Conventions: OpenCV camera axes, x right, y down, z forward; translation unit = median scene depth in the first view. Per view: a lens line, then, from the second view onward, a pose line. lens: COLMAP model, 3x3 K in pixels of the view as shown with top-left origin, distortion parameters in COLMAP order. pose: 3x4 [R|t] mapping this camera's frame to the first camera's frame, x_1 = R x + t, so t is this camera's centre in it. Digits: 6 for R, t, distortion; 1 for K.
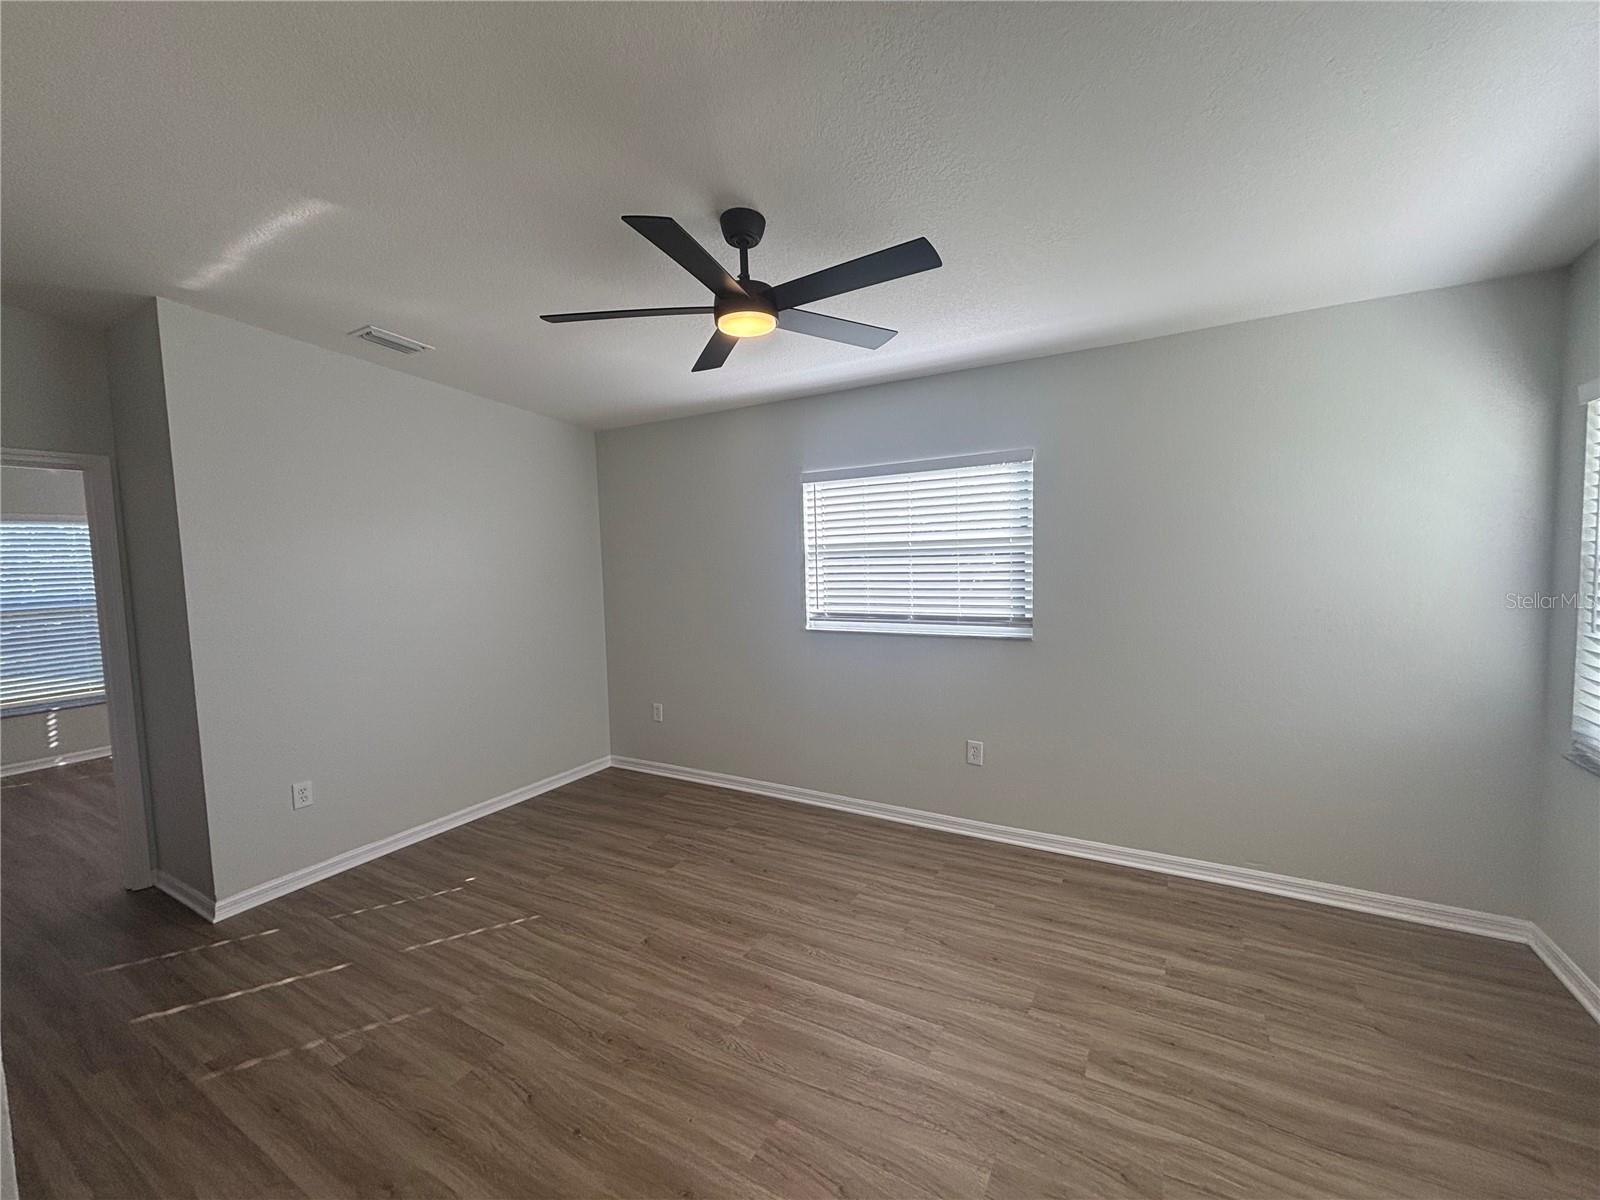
lens RADIAL K [[647.3, 0, 800.0], [0, 647.3, 600.0], [0, 0, 1]] dist [-0.013426, 0.008788]
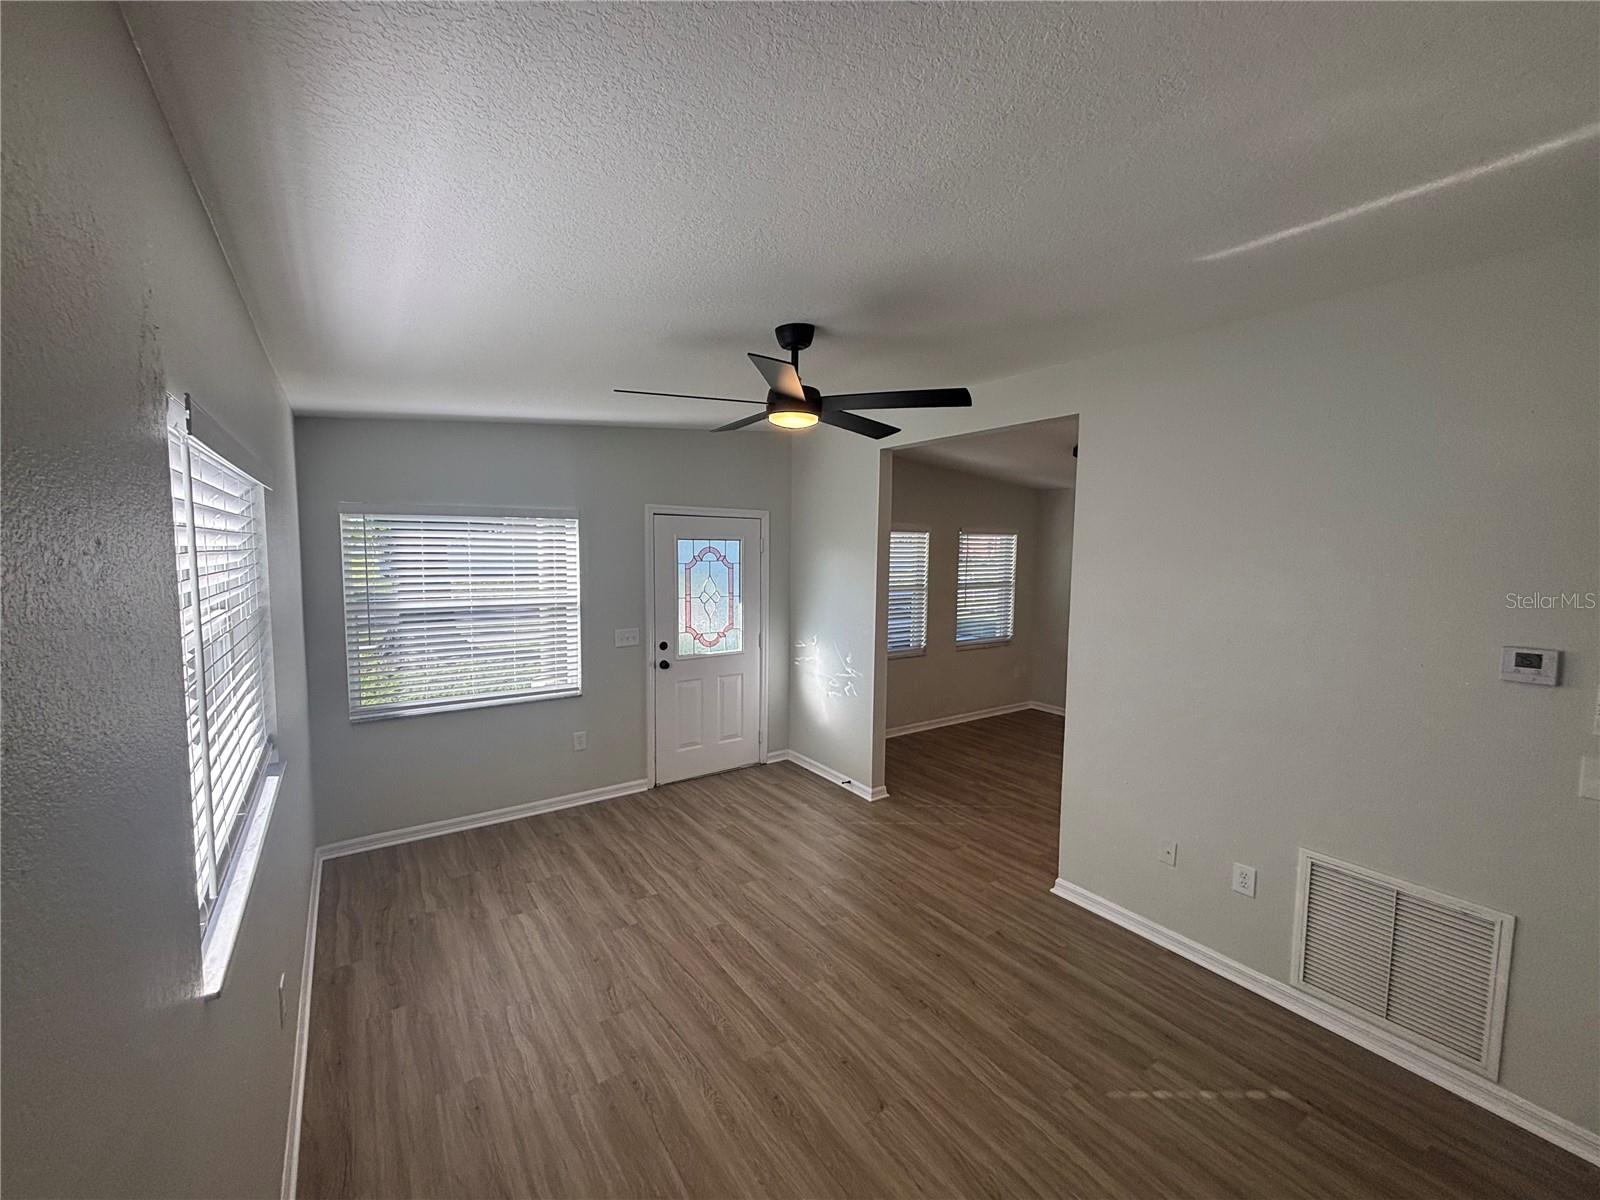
lens RADIAL K [[646.6, 0, 801.5], [0, 646.6, 600.2], [0, 0, 1]] dist [-0.000239, -0.000297]
pose [[-0.905948, -0.017250, 0.423037, -0.441540], [0.042841, 0.990307, 0.132126, -0.190709], [-0.421216, 0.137823, -0.896428, 1.549983]]
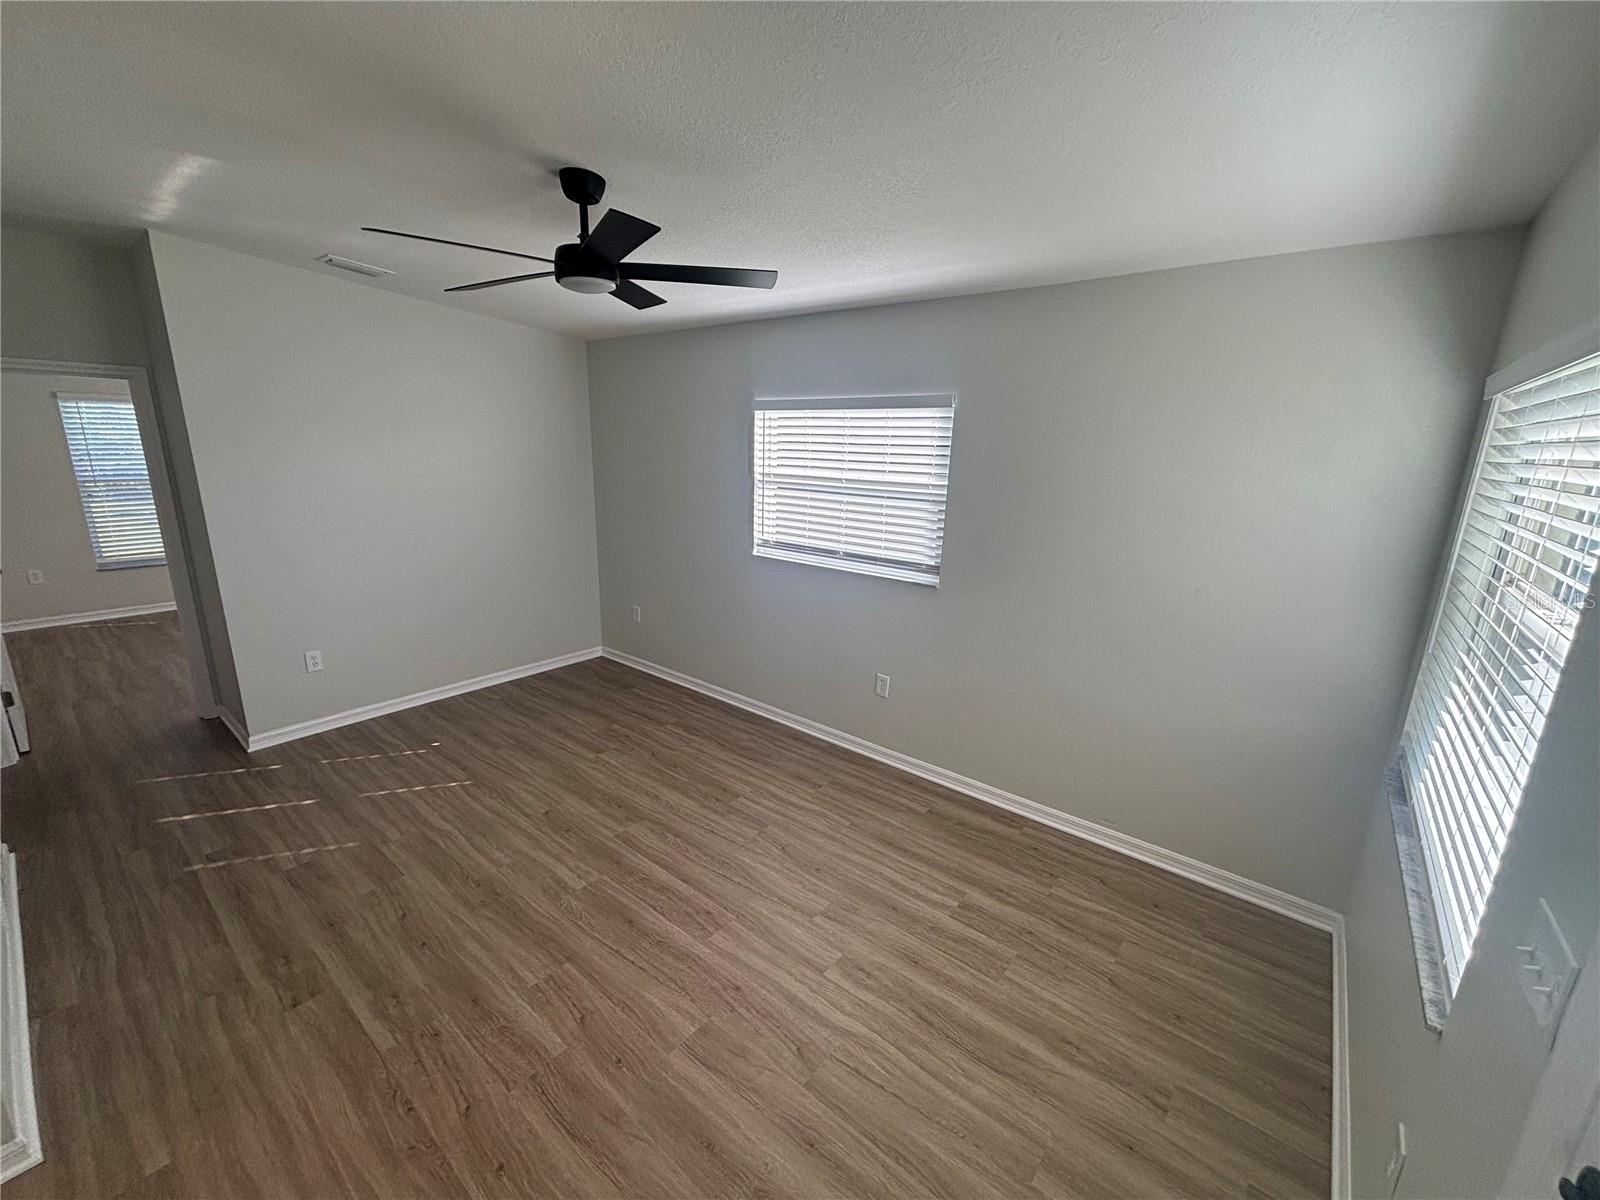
lens RADIAL K [[646.6, 0, 801.5], [0, 646.6, 600.2], [0, 0, 1]] dist [-0.000239, -0.000297]
pose [[0.985915, 0.090261, -0.140798, 0.339443], [-0.064484, 0.981925, 0.177946, -0.100345], [0.154314, -0.166361, 0.973915, -0.038373]]
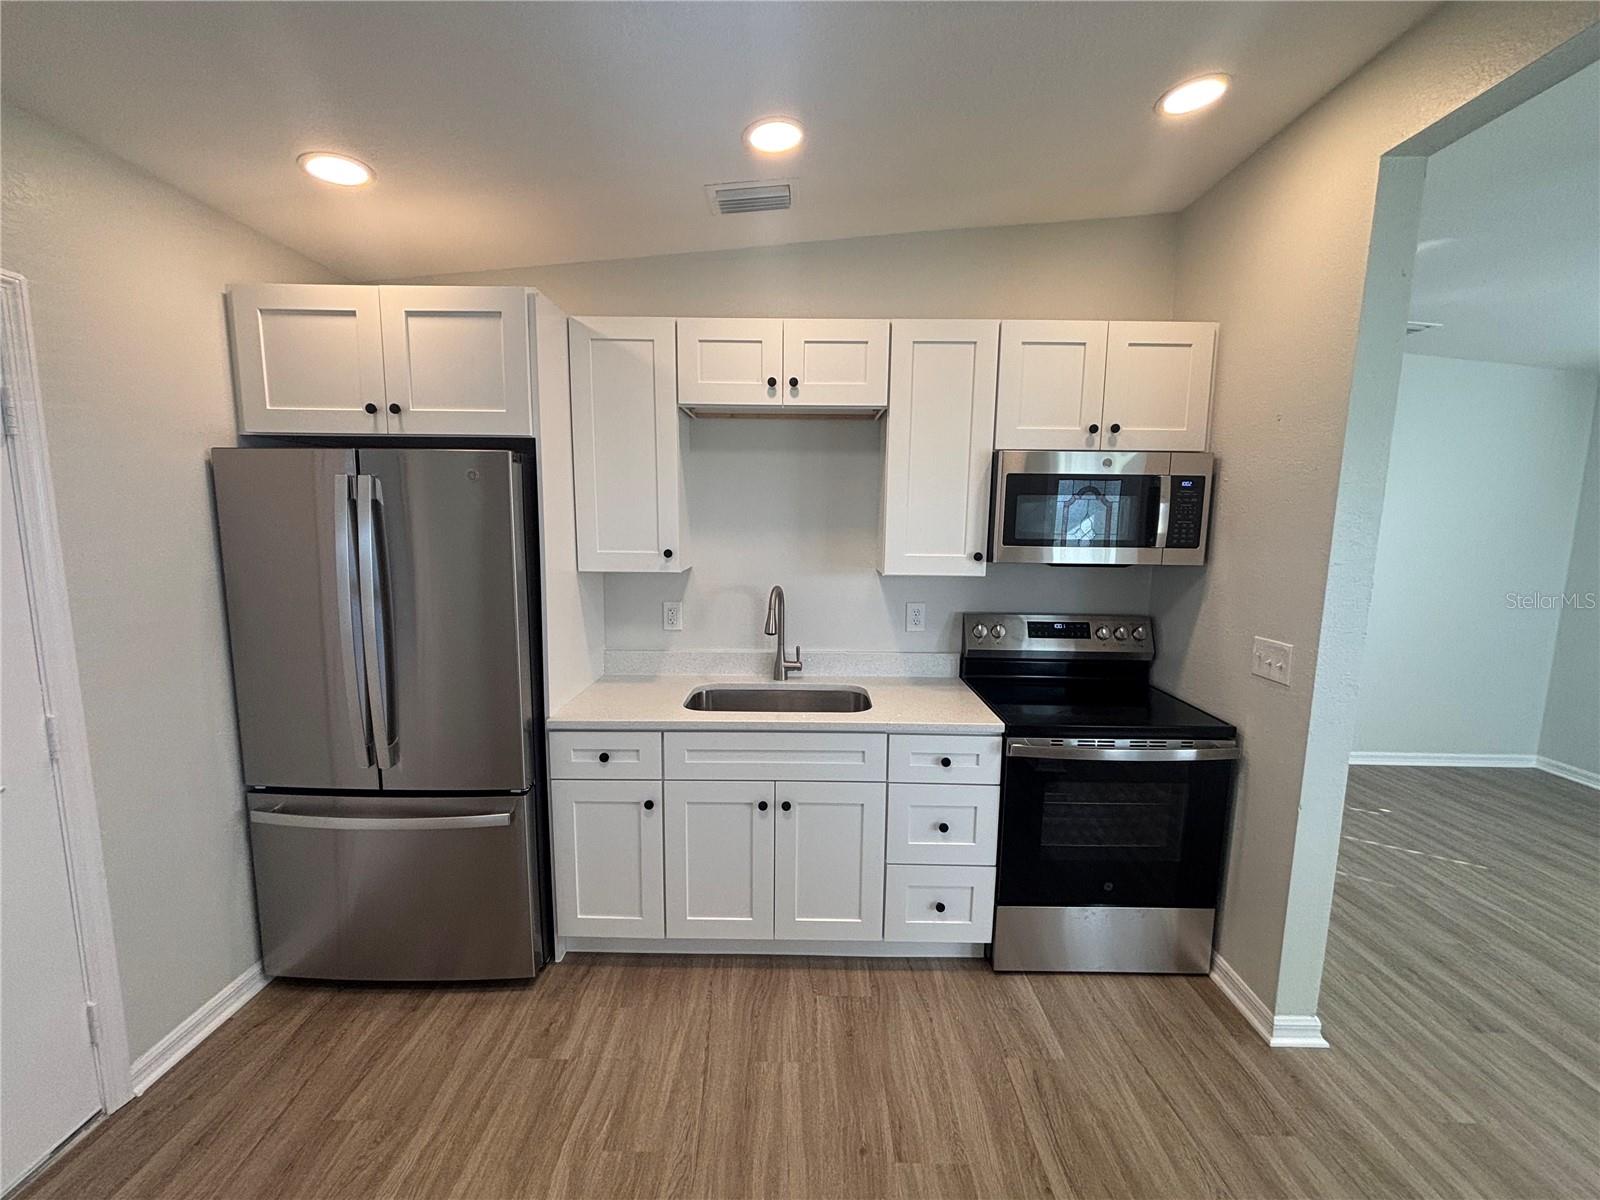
lens RADIAL K [[646.6, 0, 801.5], [0, 646.6, 600.2], [0, 0, 1]] dist [-0.000239, -0.000297]
pose [[0.492867, 0.145954, -0.857776, -0.116672], [-0.086090, 0.989173, 0.118846, 0.029130], [0.865835, 0.015270, 0.500097, -0.503840]]
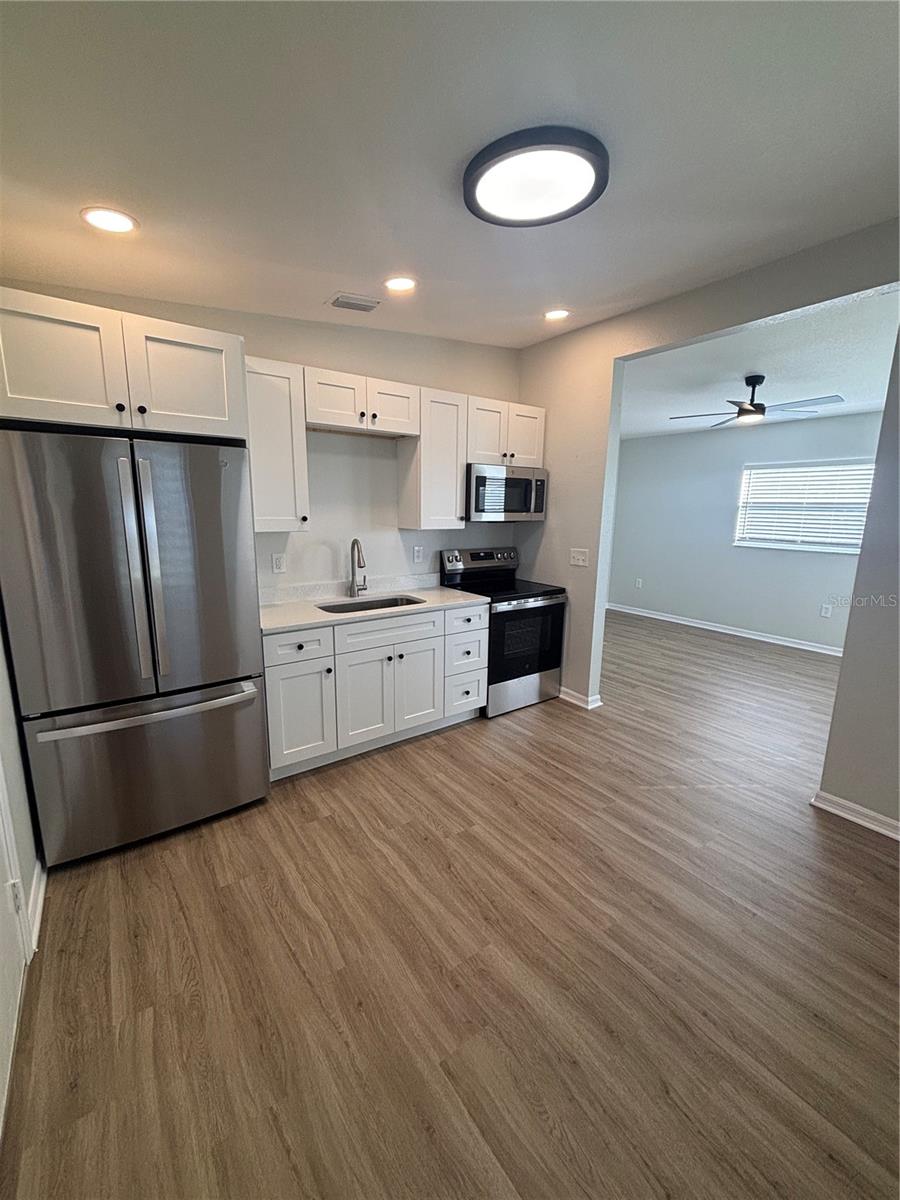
lens RADIAL K [[484.9, 0, 450.0], [0, 484.9, 600.0], [0, 0, 1]] dist [-0.000239, -0.000297]
pose [[0.912059, 0.116355, -0.393204, -0.253280], [-0.066809, 0.988250, 0.137471, 0.091721], [0.404579, -0.099112, 0.909116, -1.030200]]
